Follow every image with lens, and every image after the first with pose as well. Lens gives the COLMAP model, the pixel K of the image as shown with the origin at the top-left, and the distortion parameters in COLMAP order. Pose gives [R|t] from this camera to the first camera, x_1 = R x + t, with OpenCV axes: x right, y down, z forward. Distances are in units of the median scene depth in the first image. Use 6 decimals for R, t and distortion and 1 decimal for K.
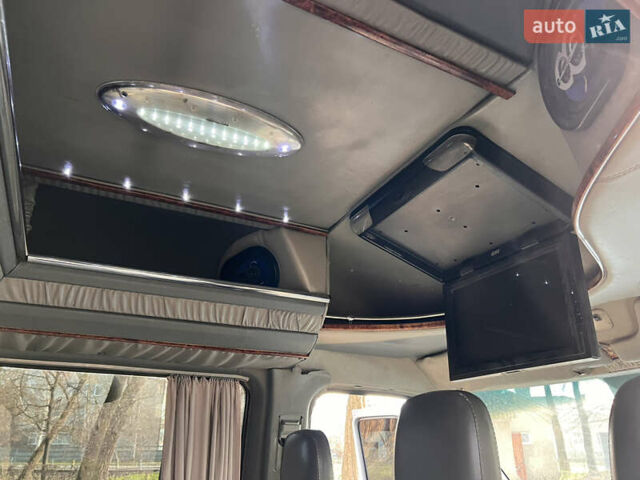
lens RADIAL K [[480.7, 0, 321.9], [0, 480.7, 242.9], [0, 0, 1]] dist [0.057767, -0.068345]
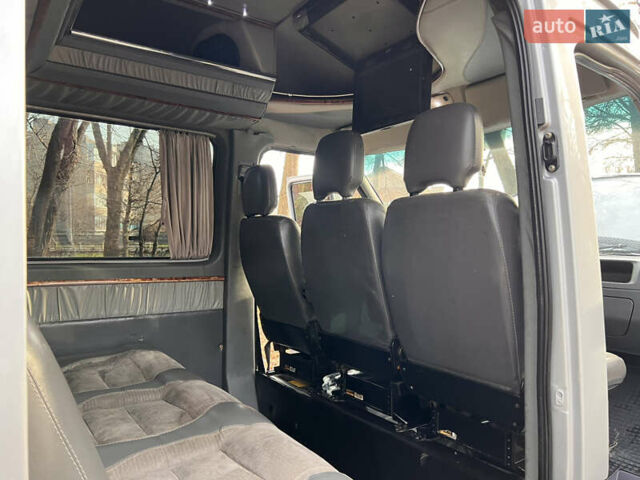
lens RADIAL K [[480.7, 0, 321.9], [0, 480.7, 242.9], [0, 0, 1]] dist [0.057767, -0.068345]
pose [[0.989924, 0.010319, 0.141222, -0.046286], [-0.065590, 0.917307, 0.392741, -0.008031], [-0.125491, -0.398047, 0.908741, -0.502694]]
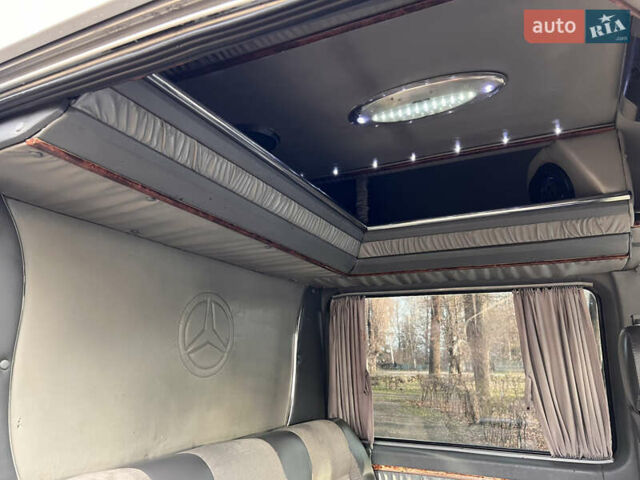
lens RADIAL K [[480.7, 0, 321.9], [0, 480.7, 242.9], [0, 0, 1]] dist [0.057767, -0.068345]
pose [[0.597926, -0.187078, -0.779414, 0.374377], [0.309617, 0.950816, 0.009304, 0.010925], [0.739339, -0.246883, 0.626440, -0.061808]]
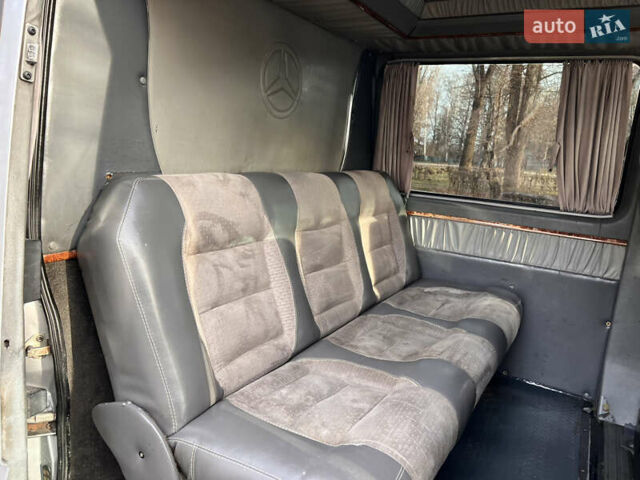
lens RADIAL K [[480.7, 0, 321.9], [0, 480.7, 242.9], [0, 0, 1]] dist [0.057767, -0.068345]
pose [[0.543812, 0.201466, -0.814665, 0.480441], [0.261790, 0.881589, 0.392768, 0.037555], [0.797329, -0.426863, 0.426677, -0.230452]]
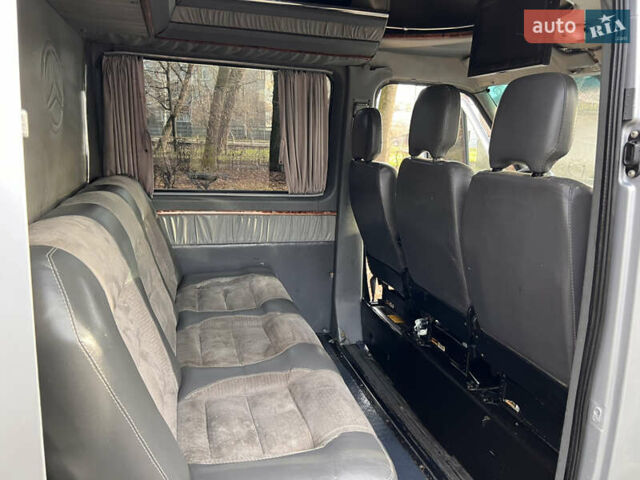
lens RADIAL K [[480.7, 0, 321.9], [0, 480.7, 242.9], [0, 0, 1]] dist [0.057767, -0.068345]
pose [[0.981888, 0.078038, -0.172645, 0.114011], [0.037430, 0.813377, 0.580531, -0.154635], [0.185729, -0.576478, 0.795725, -0.472253]]
